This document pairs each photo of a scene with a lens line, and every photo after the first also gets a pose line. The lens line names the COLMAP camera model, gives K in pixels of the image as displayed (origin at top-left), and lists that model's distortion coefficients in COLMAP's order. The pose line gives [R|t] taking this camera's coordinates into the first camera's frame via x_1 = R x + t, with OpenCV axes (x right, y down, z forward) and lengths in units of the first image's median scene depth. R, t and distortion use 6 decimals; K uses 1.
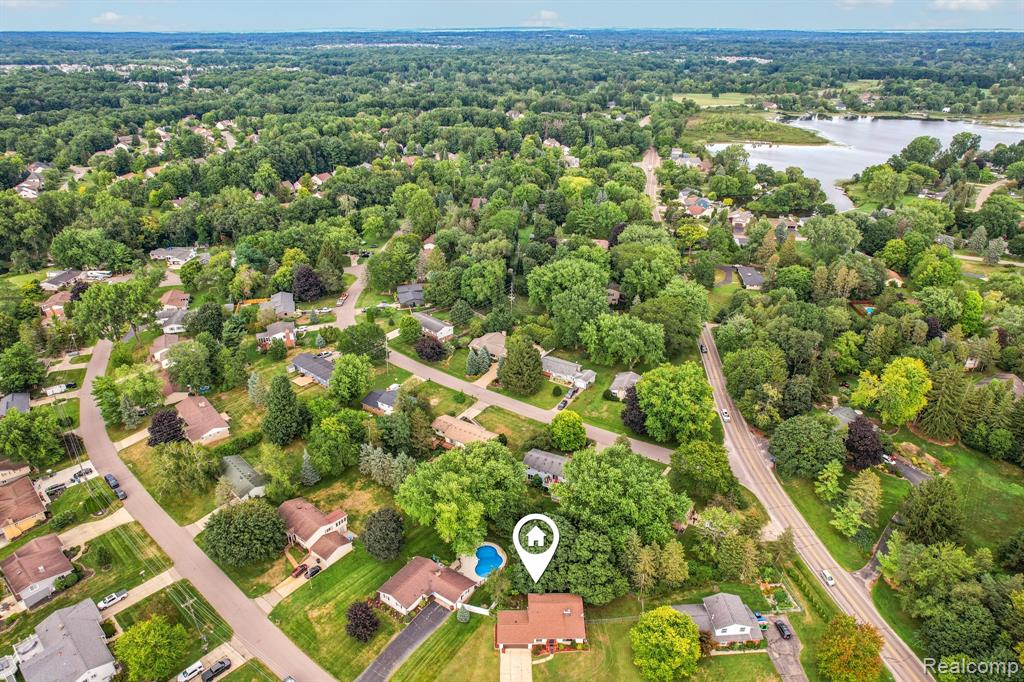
lens RADIAL K [[663.3, 0, 512.0], [0, 663.3, 341.0], [0, 0, 1]] dist [-0.080772, 0.073035]
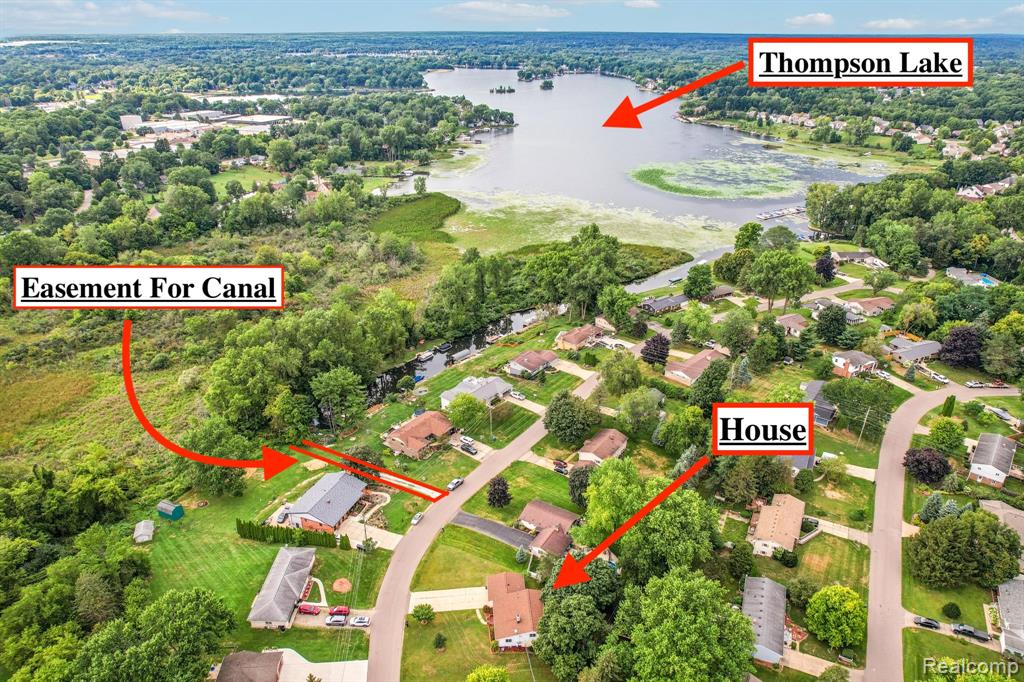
lens RADIAL K [[663.3, 0, 512.0], [0, 663.3, 341.0], [0, 0, 1]] dist [-0.080772, 0.073035]
pose [[0.067631, 0.432121, -0.899276, 0.555473], [-0.434910, 0.823966, 0.363225, -0.206188], [0.897931, 0.366539, 0.243659, 0.408236]]
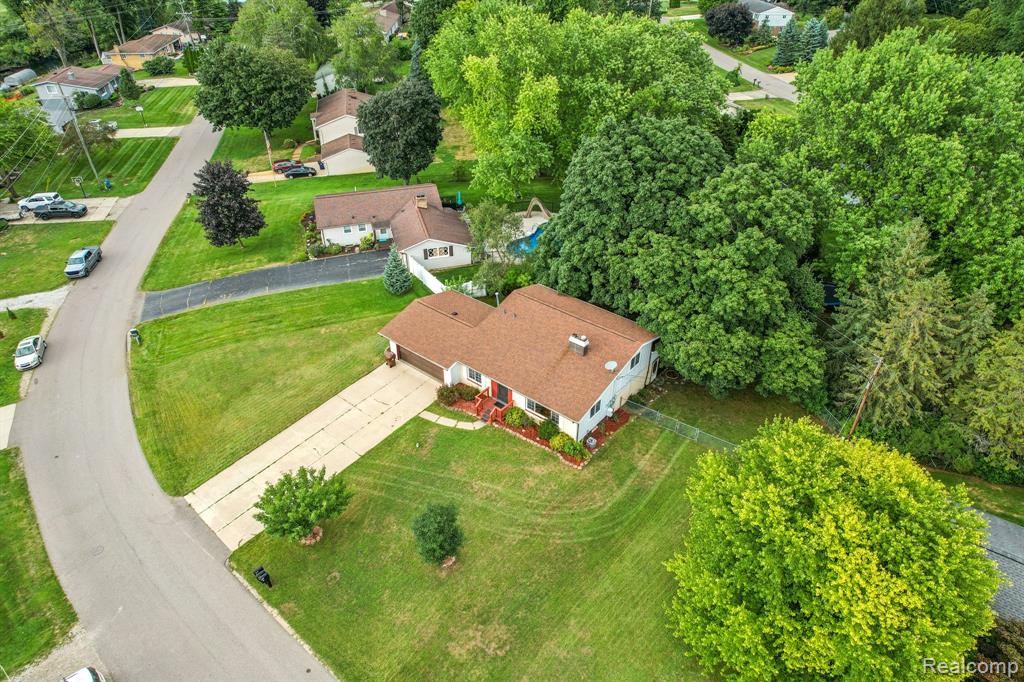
lens RADIAL K [[663.3, 0, 512.0], [0, 663.3, 341.0], [0, 0, 1]] dist [-0.080772, 0.073035]
pose [[0.768546, 0.359939, -0.528943, 0.162550], [-0.274685, 0.932298, 0.235305, 0.237319], [0.577828, -0.035550, 0.815384, 0.488022]]
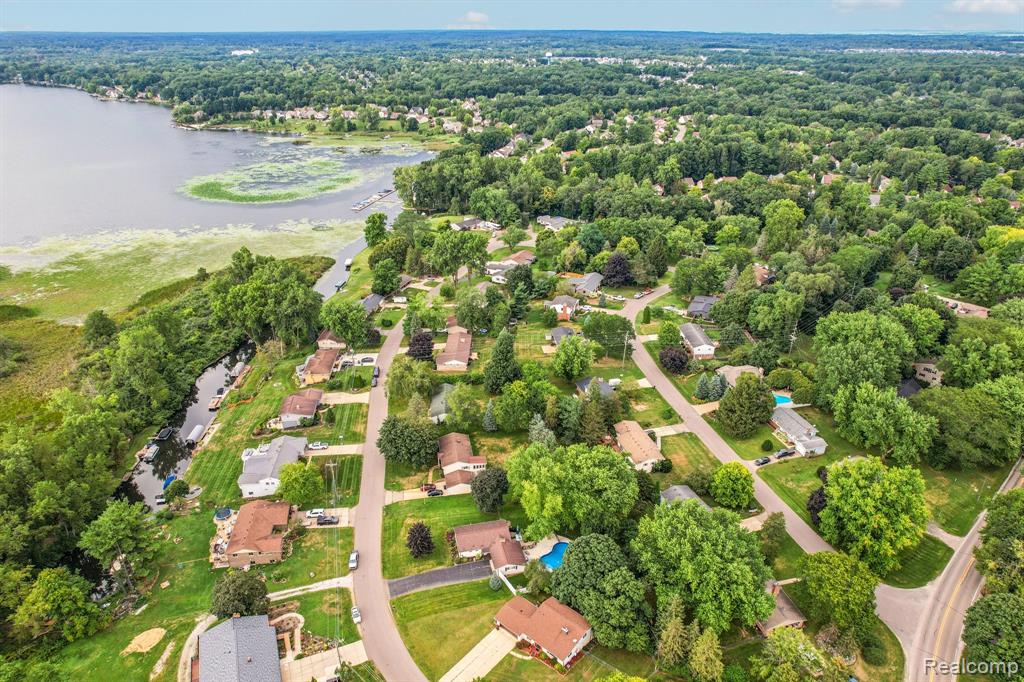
lens RADIAL K [[663.3, 0, 512.0], [0, 663.3, 341.0], [0, 0, 1]] dist [-0.080772, 0.073035]
pose [[0.745668, 0.290631, -0.599594, 0.336956], [-0.291107, 0.951534, 0.099194, -0.050820], [0.599363, 0.100581, 0.794133, 0.088558]]
